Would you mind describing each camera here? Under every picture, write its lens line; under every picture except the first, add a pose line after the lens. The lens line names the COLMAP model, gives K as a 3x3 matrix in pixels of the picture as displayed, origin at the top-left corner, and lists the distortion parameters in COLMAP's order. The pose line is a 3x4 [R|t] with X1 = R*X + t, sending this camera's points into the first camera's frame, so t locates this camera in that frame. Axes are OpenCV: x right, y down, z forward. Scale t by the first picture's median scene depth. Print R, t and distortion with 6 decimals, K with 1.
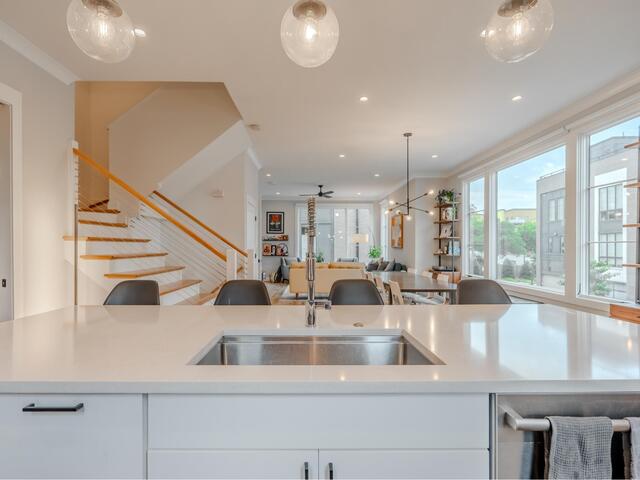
lens RADIAL K [[318.8, 0, 306.2], [0, 318.8, 246.5], [0, 0, 1]] dist [-0.008533, 0.002257]
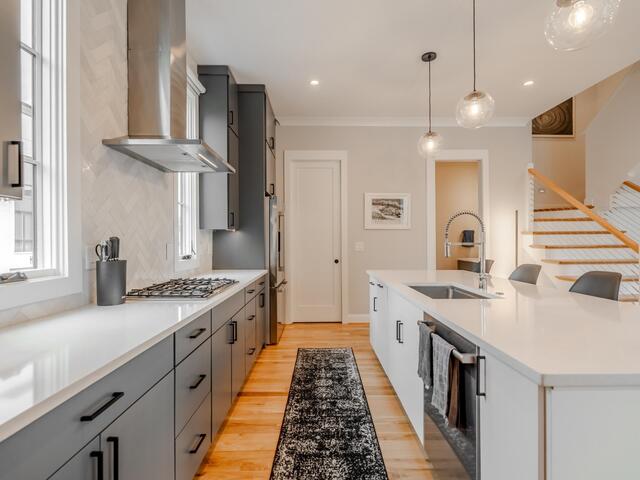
lens RADIAL K [[318.8, 0, 322.5], [0, 318.8, 241.8], [0, 0, 1]] dist [-0.008533, 0.002257]
pose [[0.012675, 0.004228, -0.999911, 0.241513], [0.007674, 0.999961, 0.004325, 0.000214], [0.999890, -0.007728, 0.012642, 0.023034]]
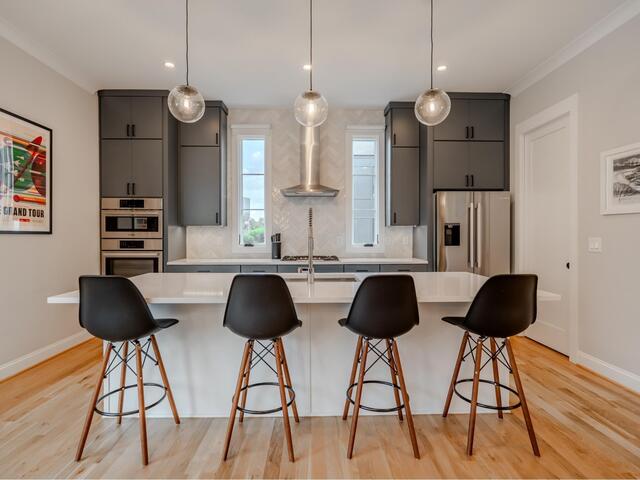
lens RADIAL K [[318.8, 0, 319.9], [0, 318.8, 237.1], [0, 0, 1]] dist [-0.008533, 0.002257]
pose [[-0.999717, 0.001593, -0.023750, 0.000862], [0.001528, 0.999995, 0.002757, 0.002074], [0.023755, 0.002720, -0.999714, 0.388962]]
